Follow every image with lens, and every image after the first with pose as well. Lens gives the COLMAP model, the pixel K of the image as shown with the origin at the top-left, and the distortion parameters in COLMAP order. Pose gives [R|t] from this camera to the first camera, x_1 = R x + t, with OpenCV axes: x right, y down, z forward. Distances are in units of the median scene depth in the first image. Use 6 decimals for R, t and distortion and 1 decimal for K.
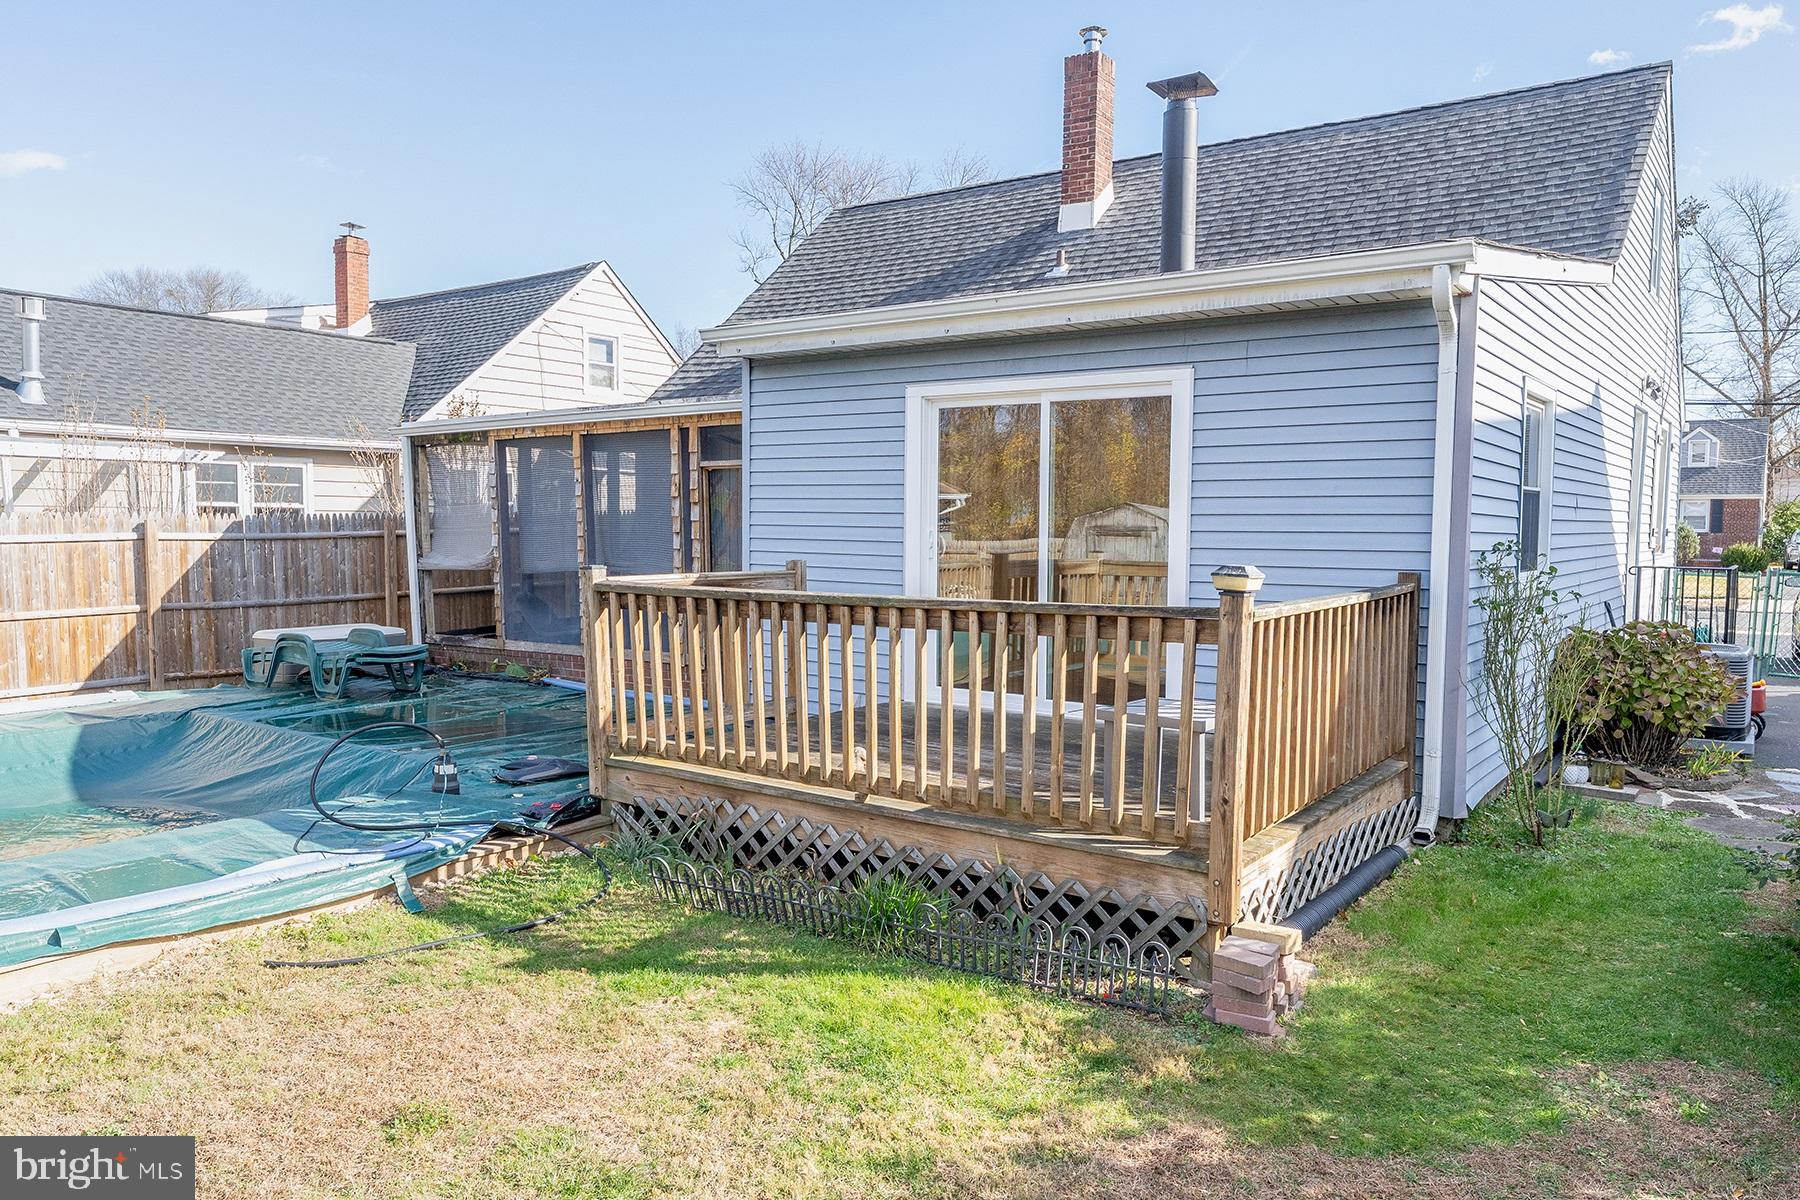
lens RADIAL K [[1263.0, 0, 900.0], [0, 1263.0, 600.0], [0, 0, 1]] dist [0.001967, -0.001230]
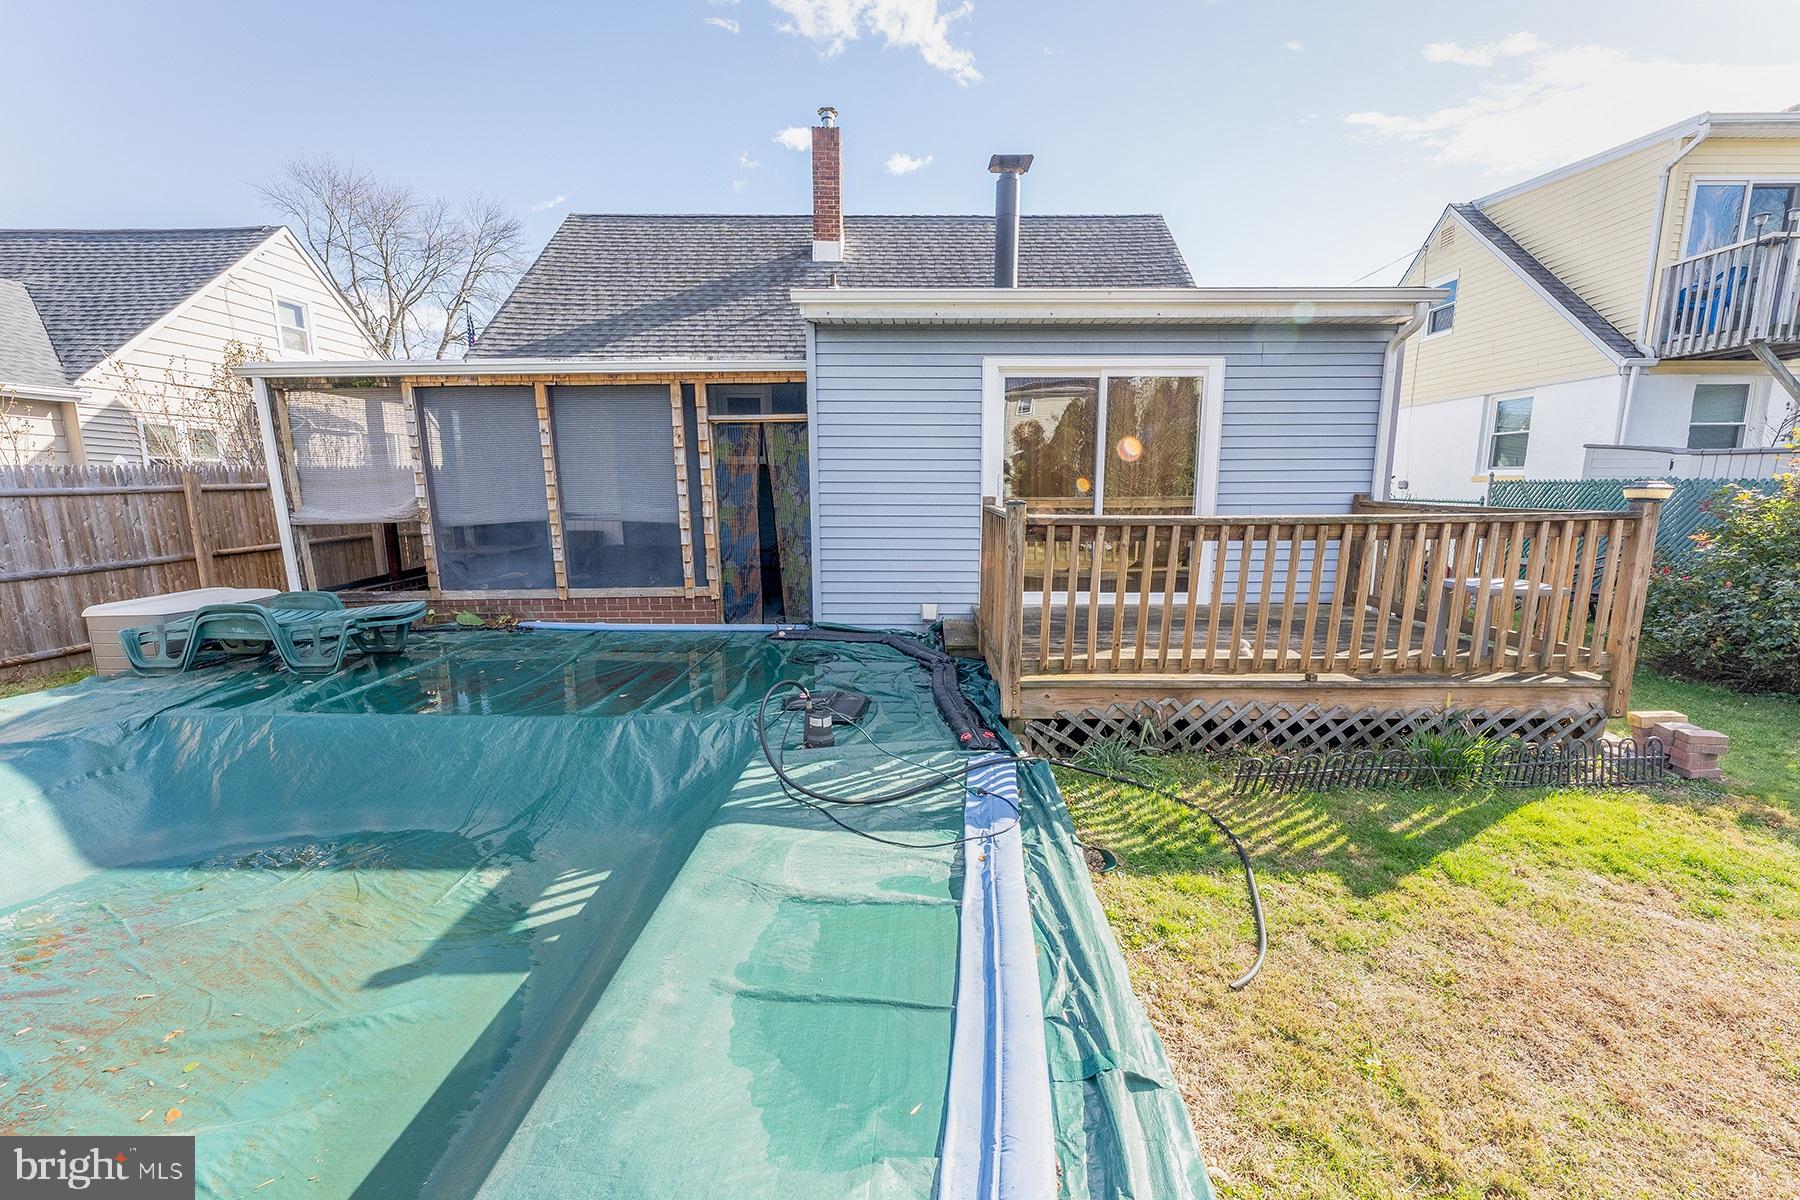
lens RADIAL K [[759.5, 0, 928.7], [0, 759.5, 611.0], [0, 0, 1]] dist [-0.000344, -0.000514]
pose [[0.808855, -0.105532, 0.578460, -0.330534], [0.043967, 0.991863, 0.119473, -0.007231], [-0.586362, -0.071203, 0.806914, 0.263774]]
